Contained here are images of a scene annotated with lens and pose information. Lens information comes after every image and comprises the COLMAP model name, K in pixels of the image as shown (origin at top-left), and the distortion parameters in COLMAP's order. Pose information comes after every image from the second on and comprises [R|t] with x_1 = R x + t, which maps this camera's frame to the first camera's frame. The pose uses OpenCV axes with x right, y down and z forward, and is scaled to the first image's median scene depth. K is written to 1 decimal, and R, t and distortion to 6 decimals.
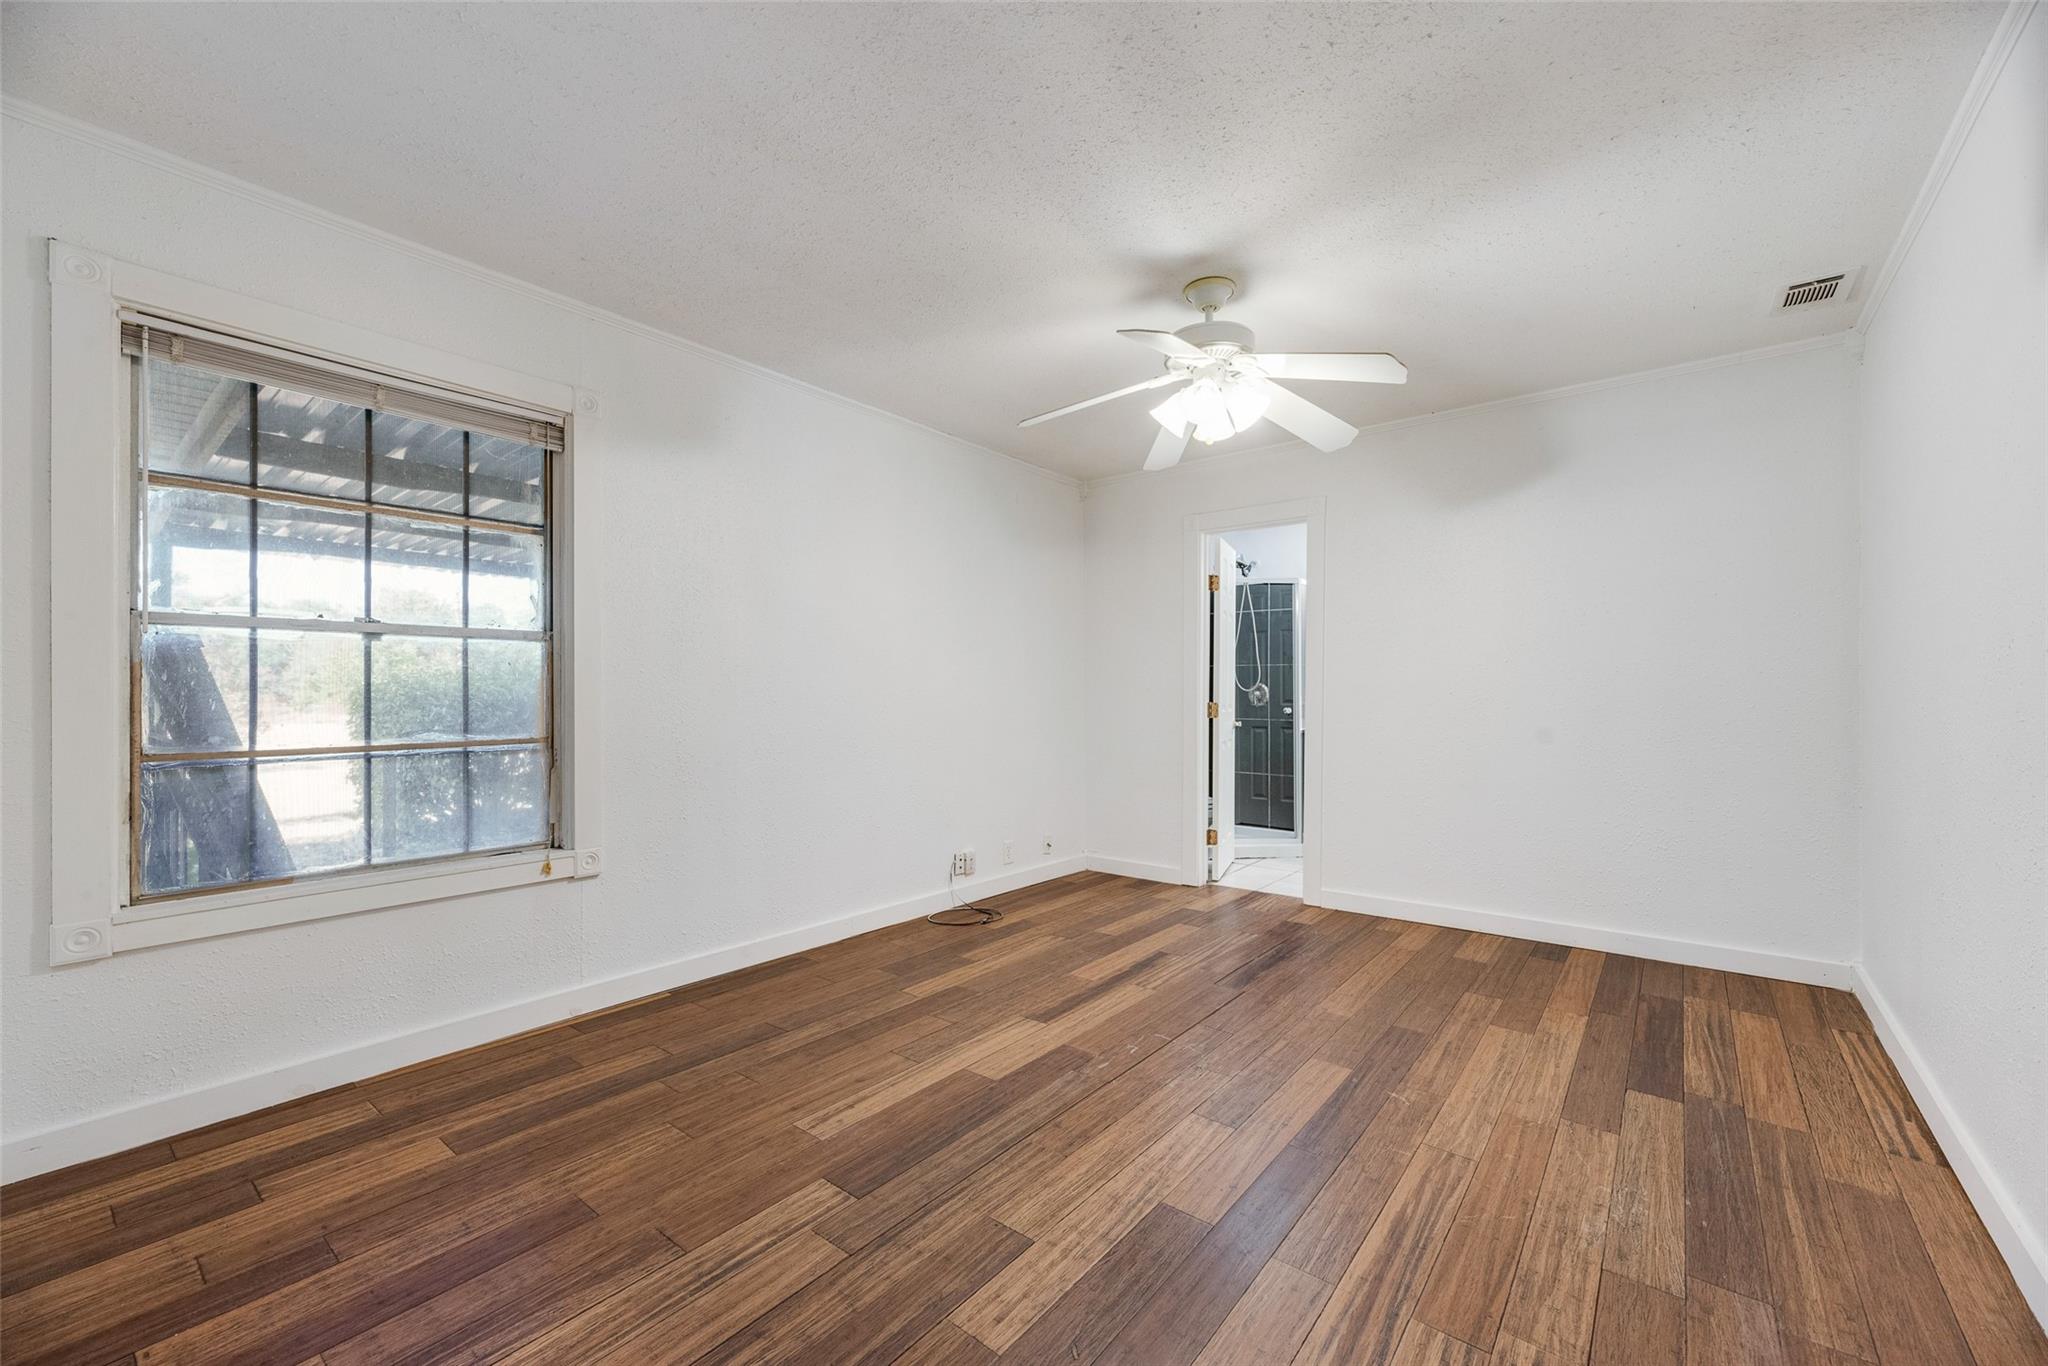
lens RADIAL K [[822.4, 0, 1016.1], [0, 822.4, 688.3], [0, 0, 1]] dist [0.004156, 0.000400]
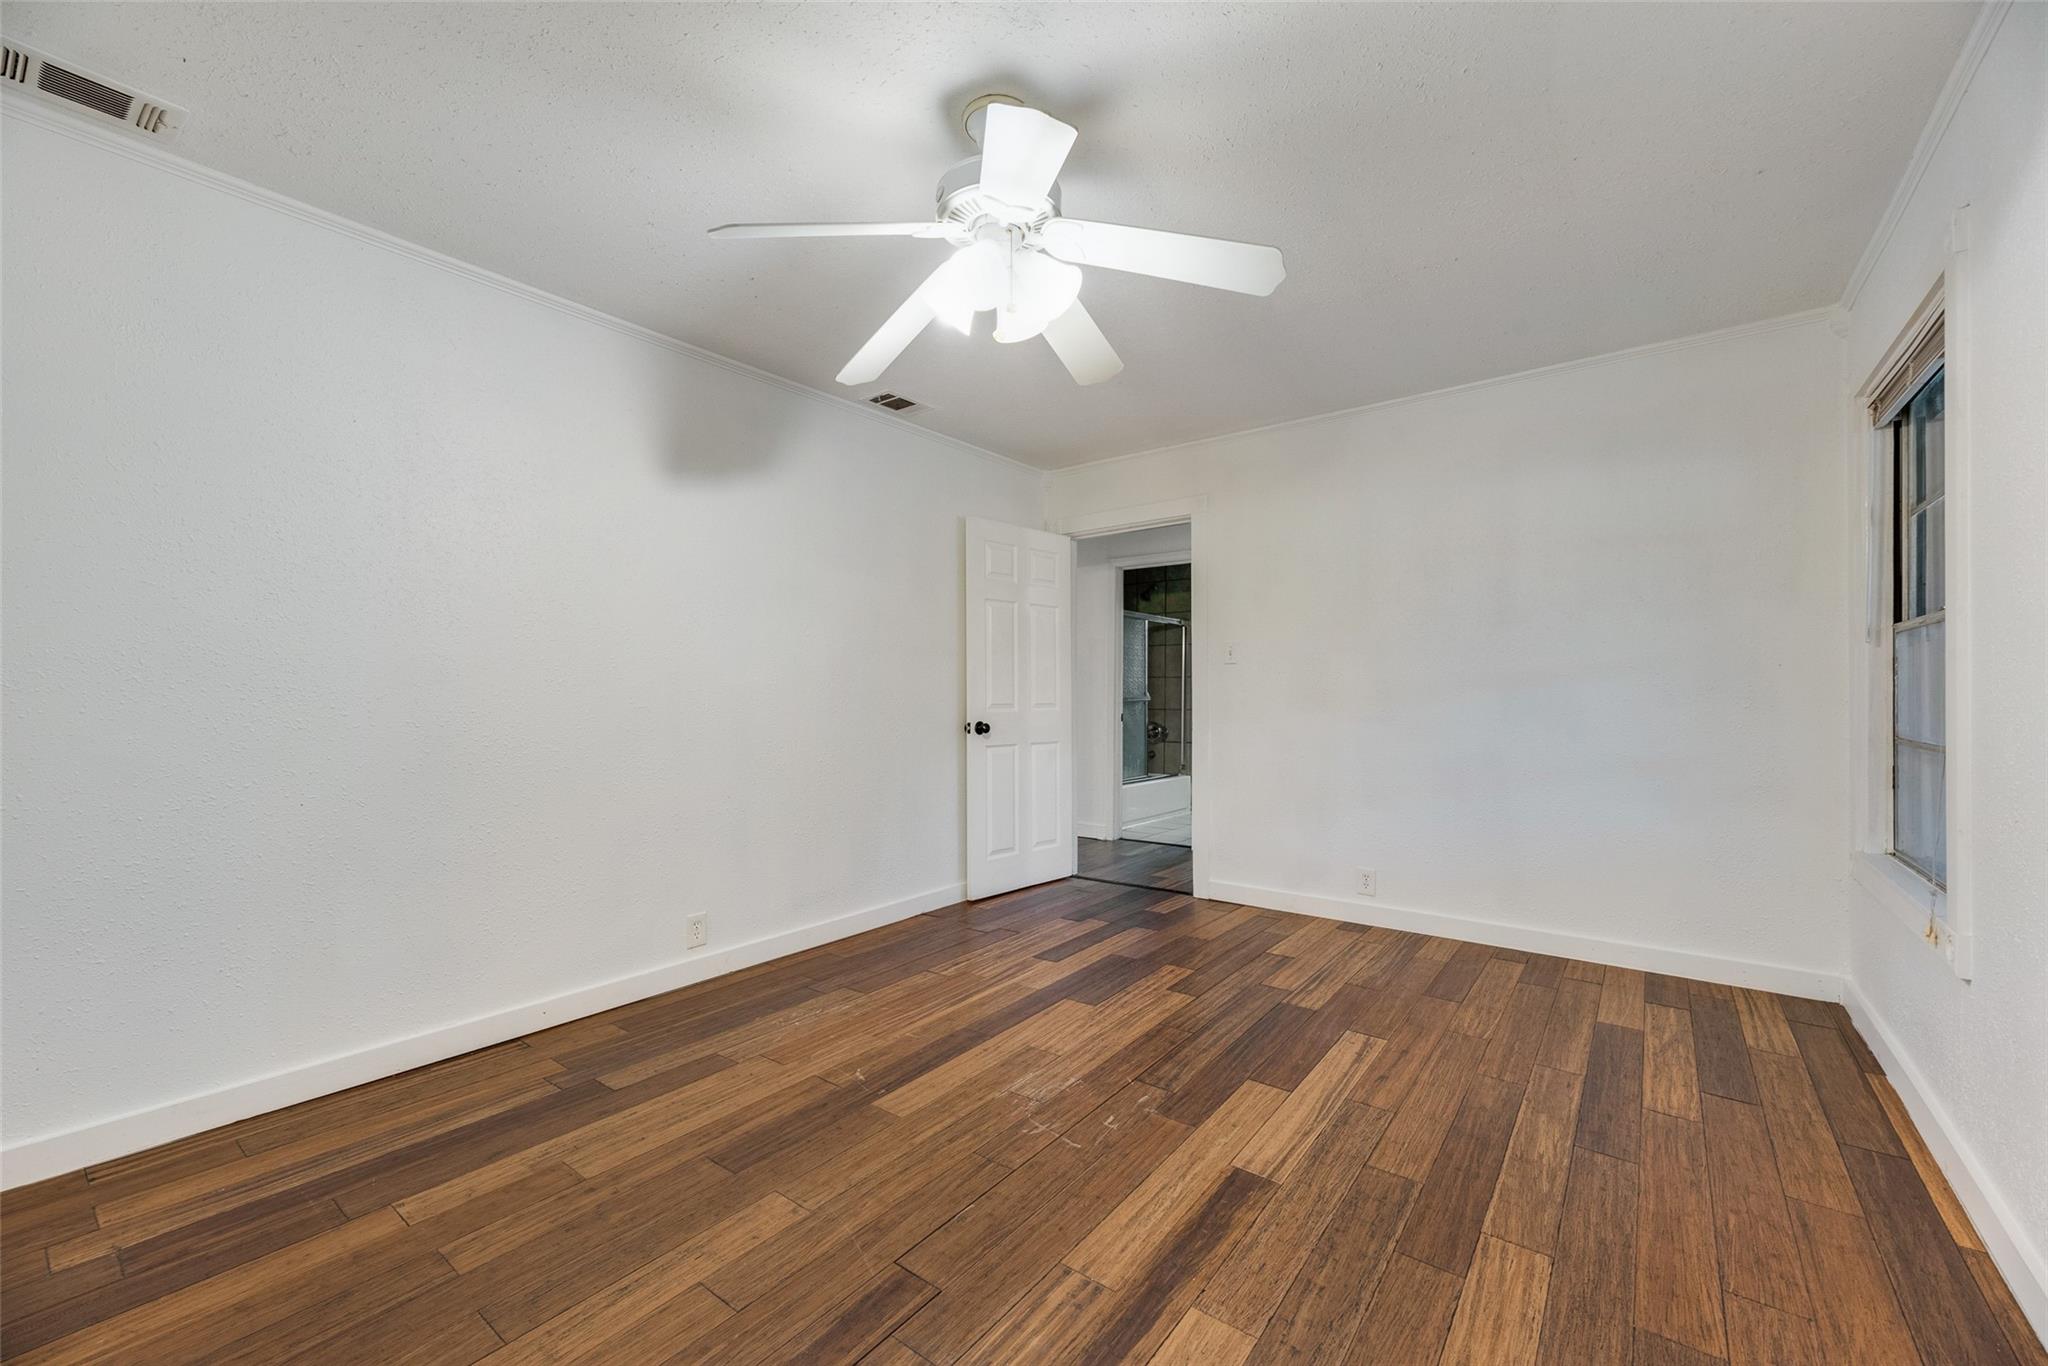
lens RADIAL K [[822.4, 0, 1016.1], [0, 822.4, 688.3], [0, 0, 1]] dist [0.004156, 0.000400]
pose [[-0.999808, 0.002310, -0.019442, 0.283037], [0.002584, 0.999897, -0.014102, 0.017061], [0.019407, -0.014150, -0.999712, 2.057920]]
